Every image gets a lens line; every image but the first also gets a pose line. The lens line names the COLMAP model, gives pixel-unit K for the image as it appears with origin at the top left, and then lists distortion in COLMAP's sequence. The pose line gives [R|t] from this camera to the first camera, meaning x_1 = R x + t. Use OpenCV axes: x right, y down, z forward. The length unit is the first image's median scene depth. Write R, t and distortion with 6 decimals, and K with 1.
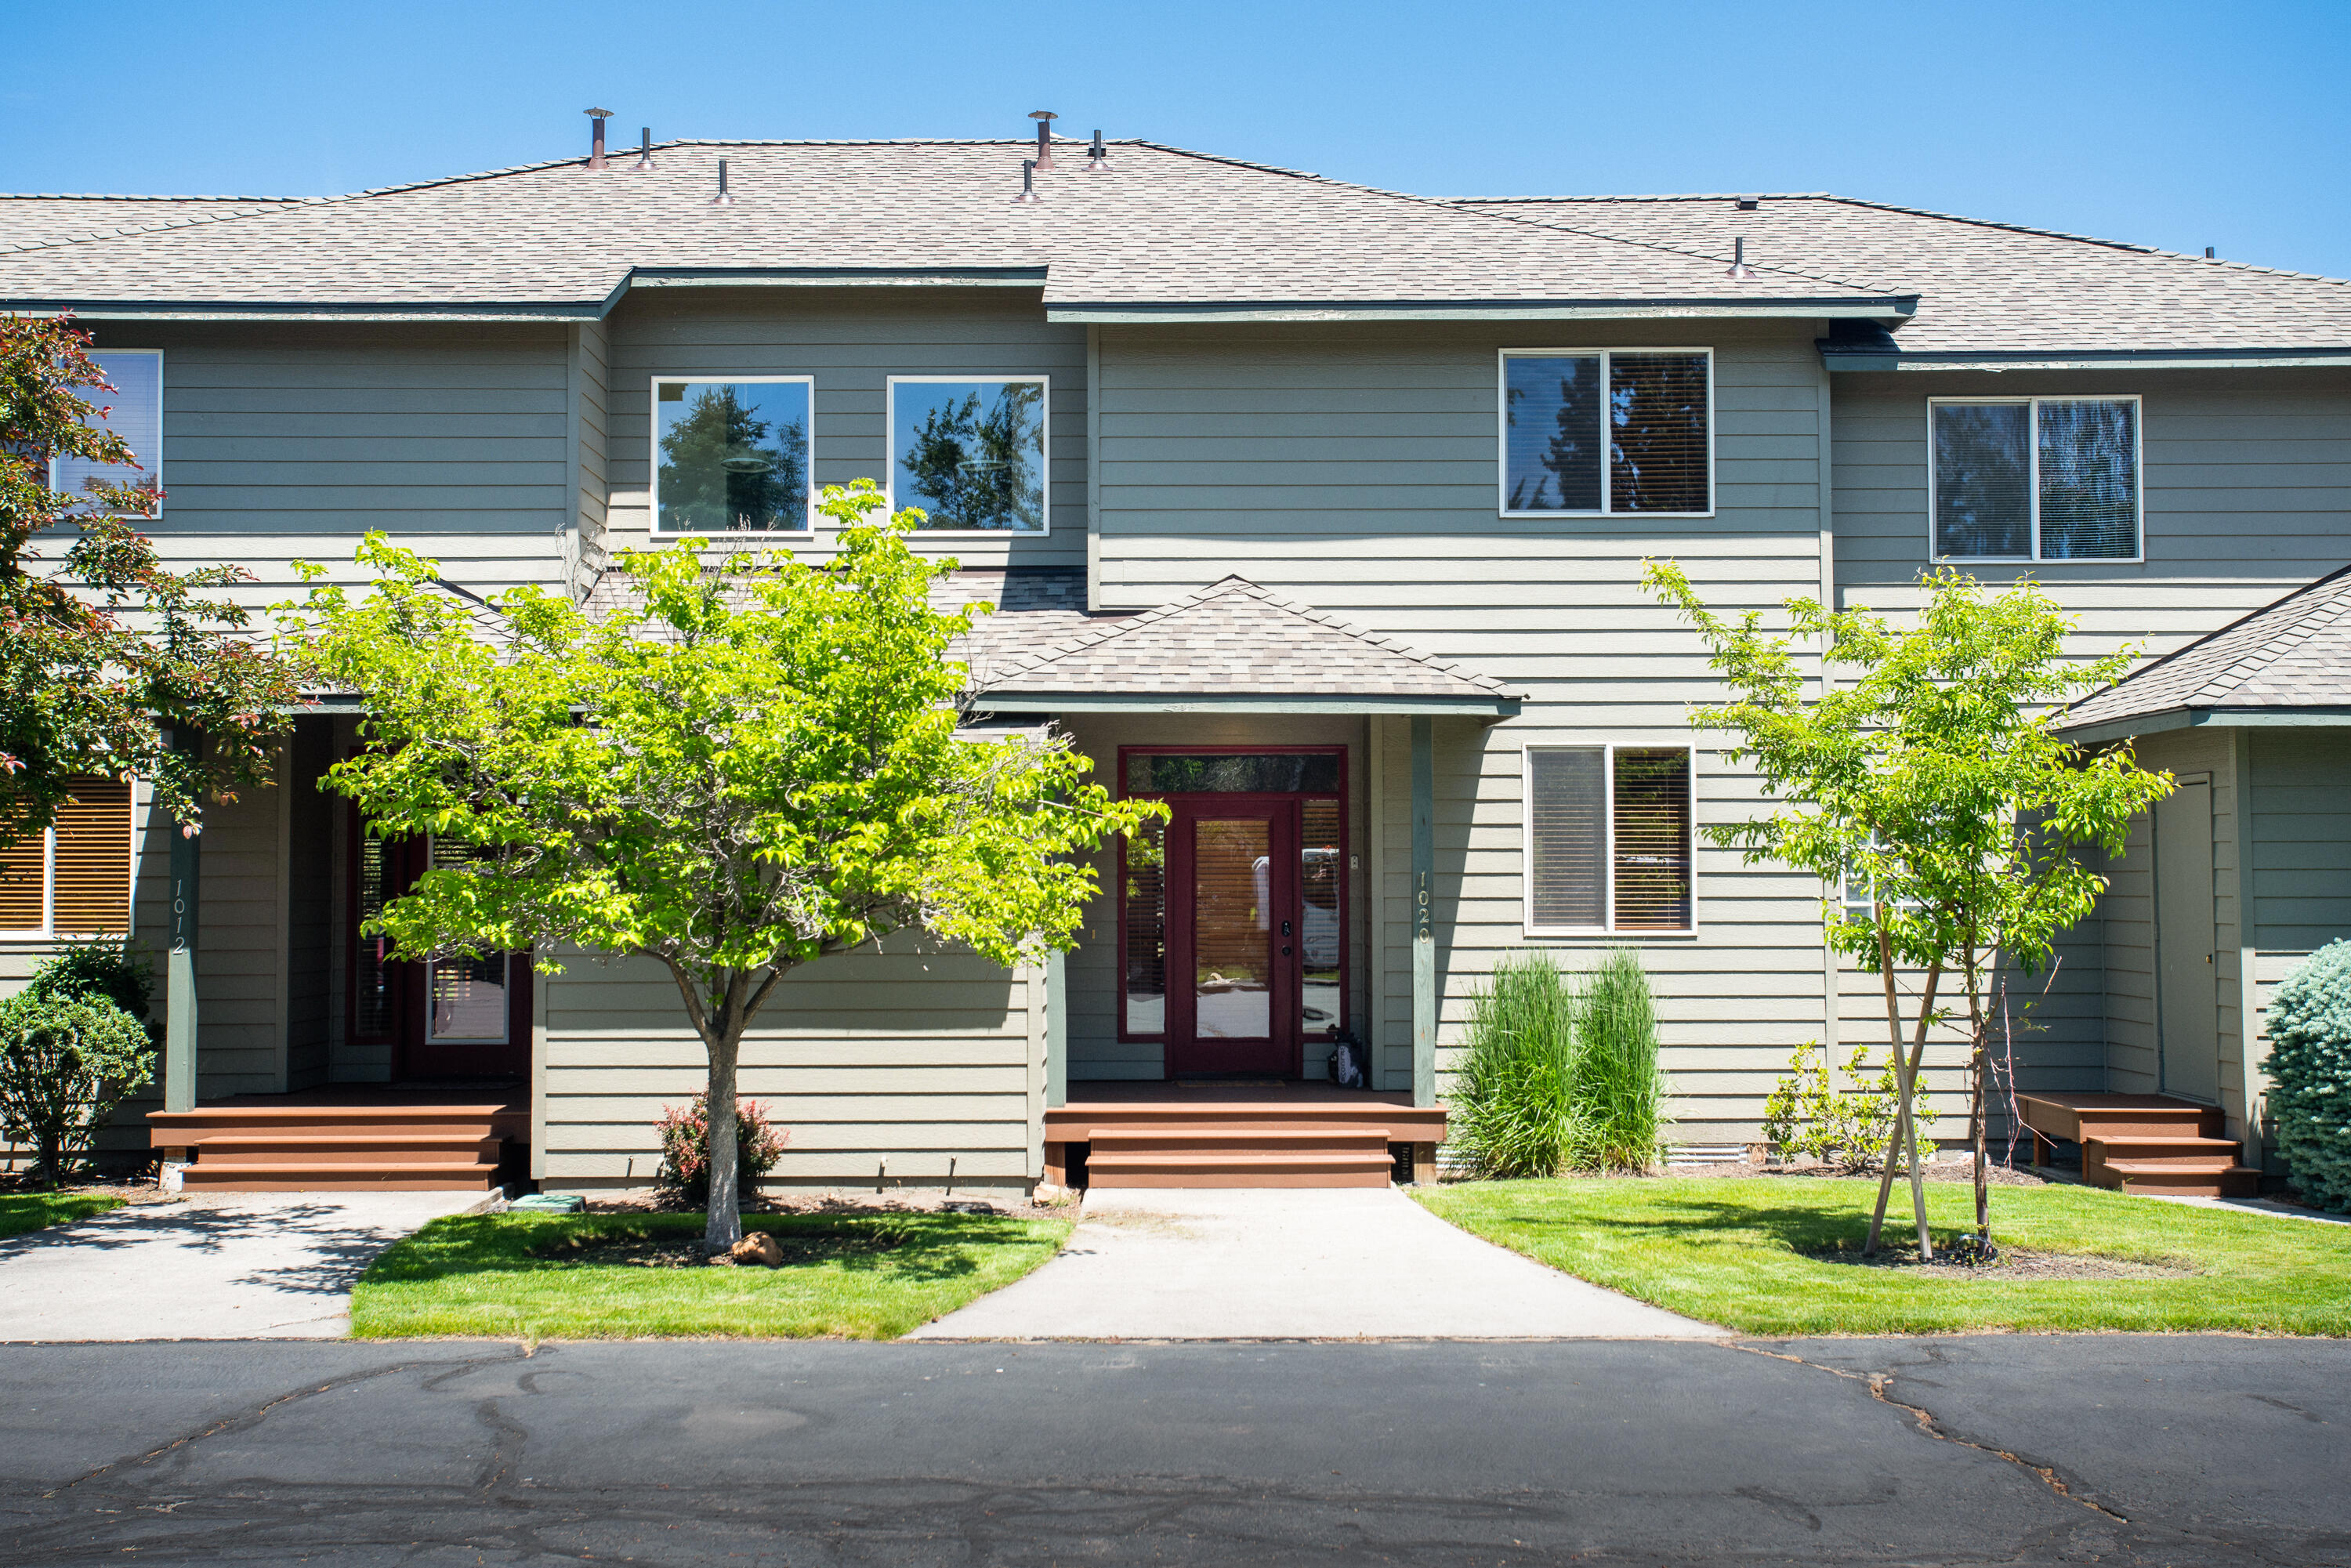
lens RADIAL K [[2753.2, 0, 1177.0], [0, 2753.2, 790.1], [0, 0, 1]] dist [0.085907, 0.000000]
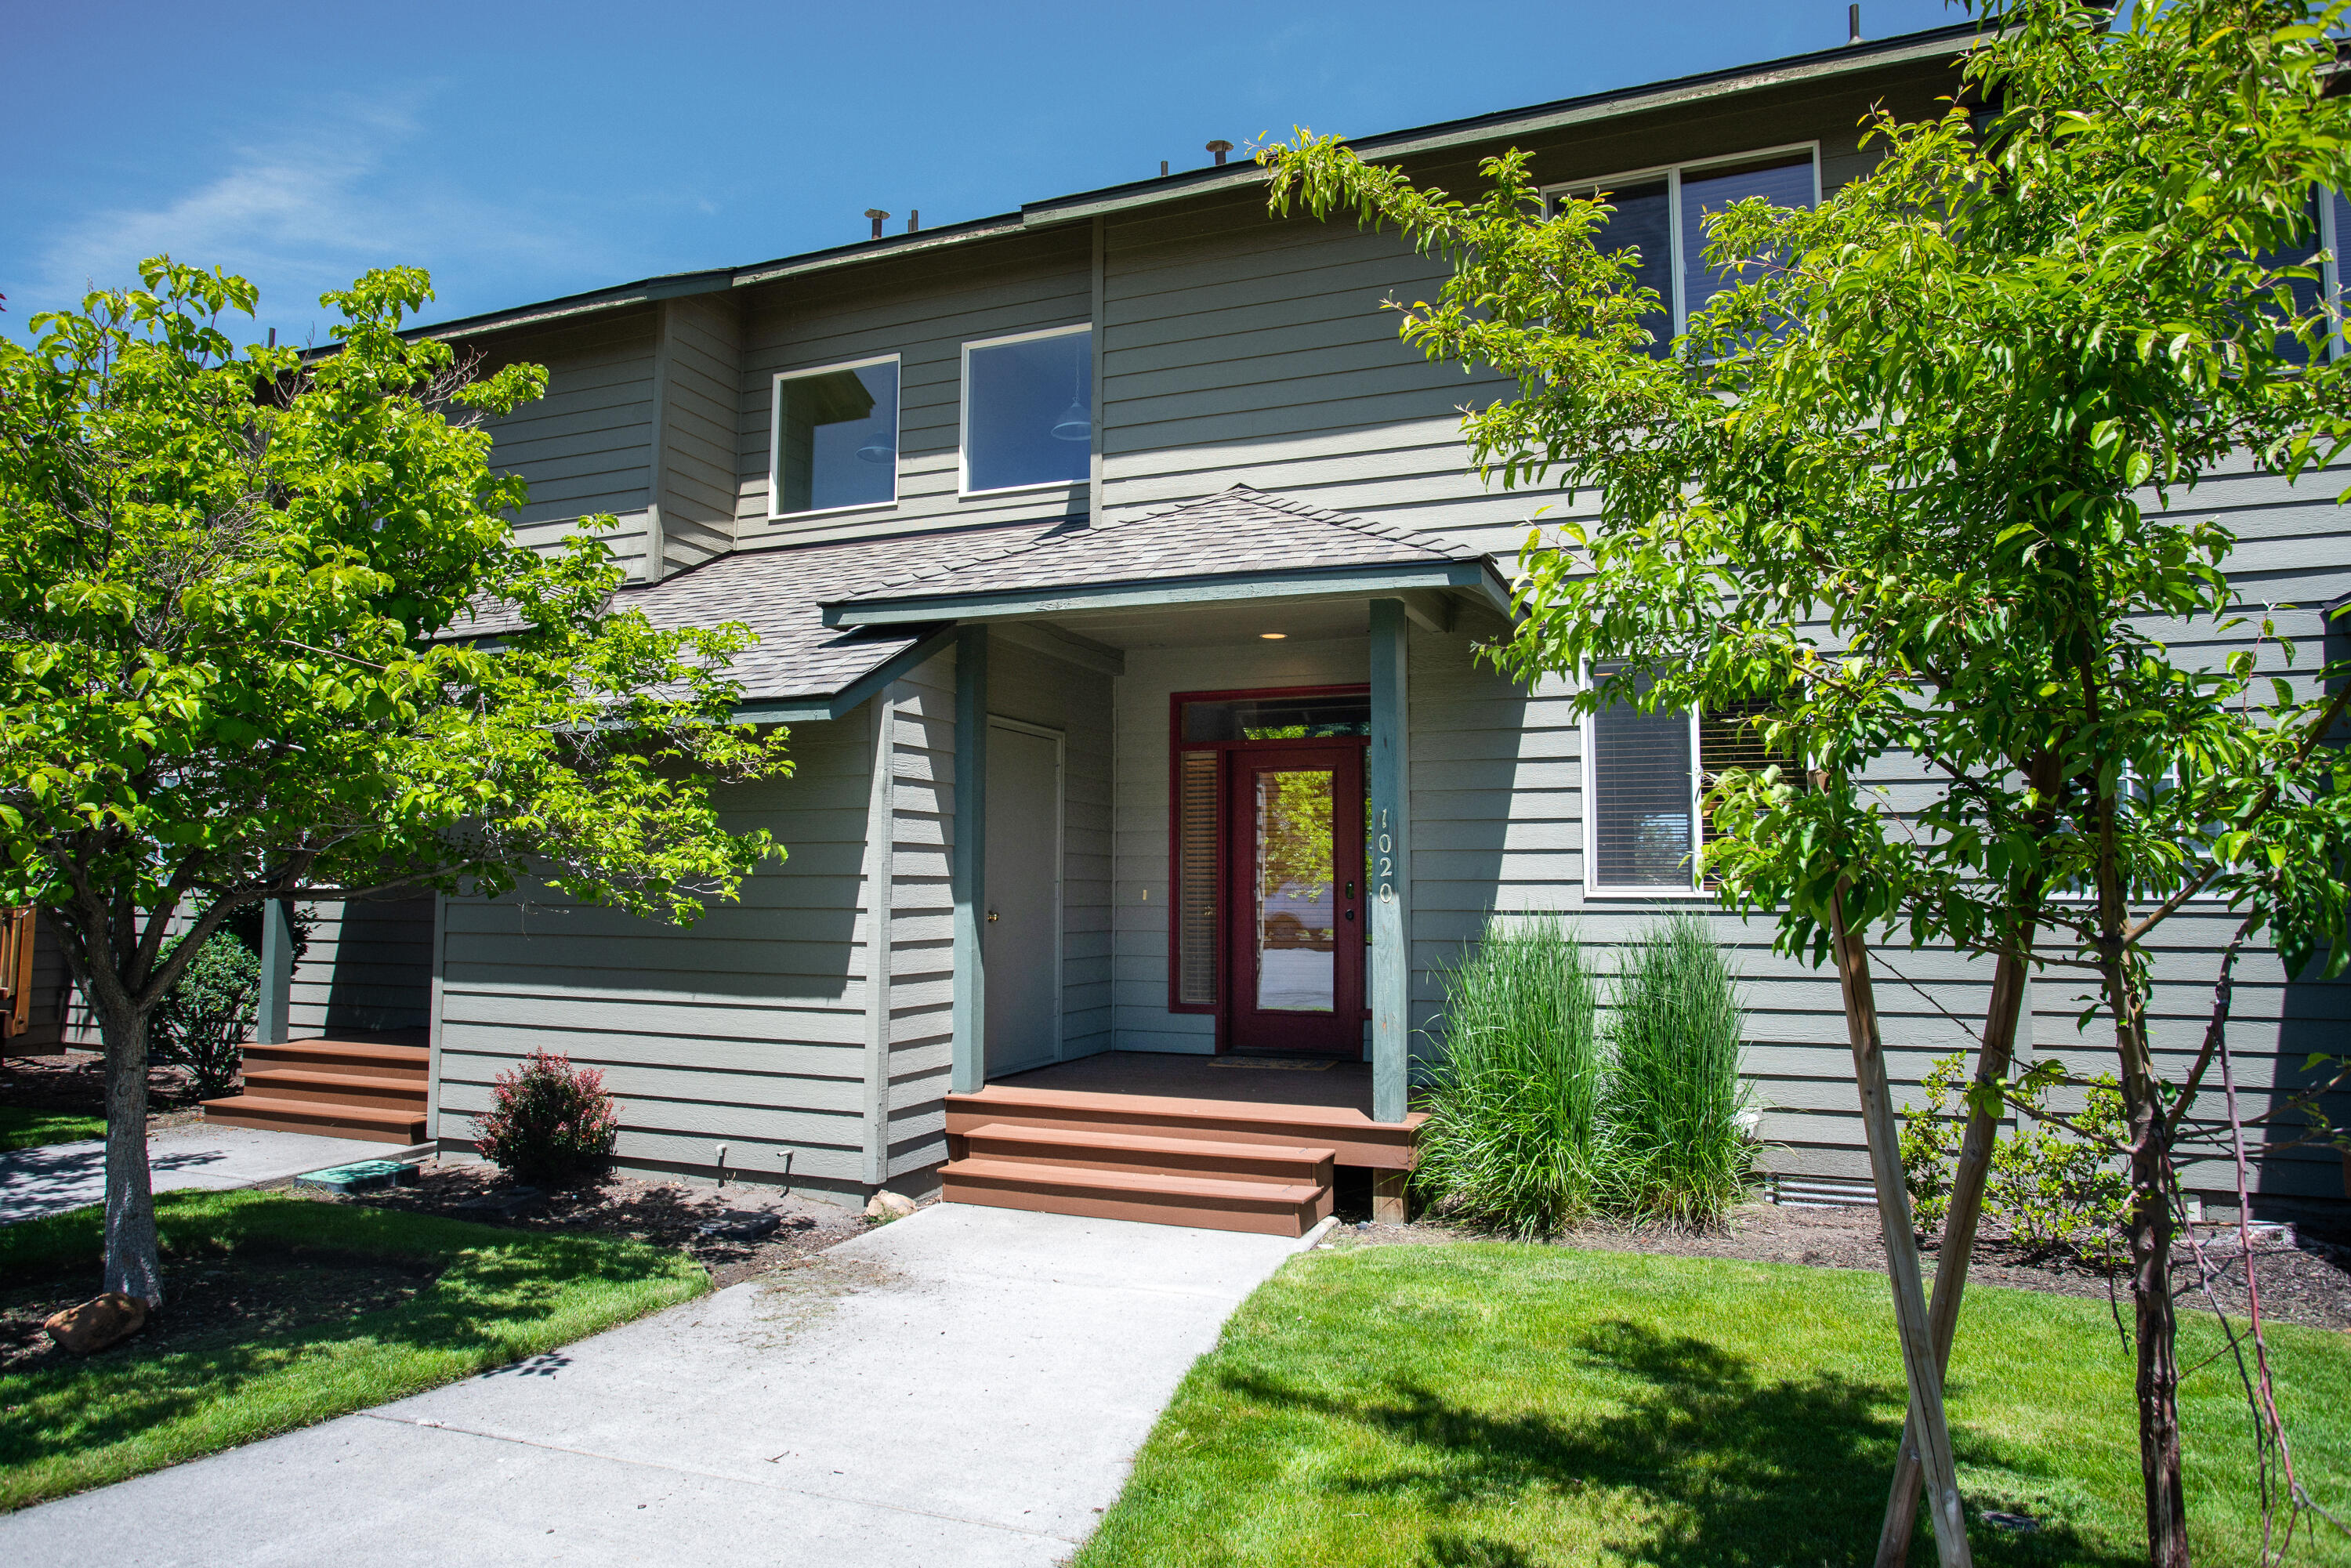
lens RADIAL K [[1474.4, 0, 1174.7], [0, 1474.4, 766.7], [0, 0, 1]] dist [-0.030691, 0.002467]
pose [[0.922369, -0.026249, -0.385417, 0.190982], [0.007862, 0.998758, -0.049207, 0.037145], [0.386230, 0.042357, 0.921429, 0.595268]]
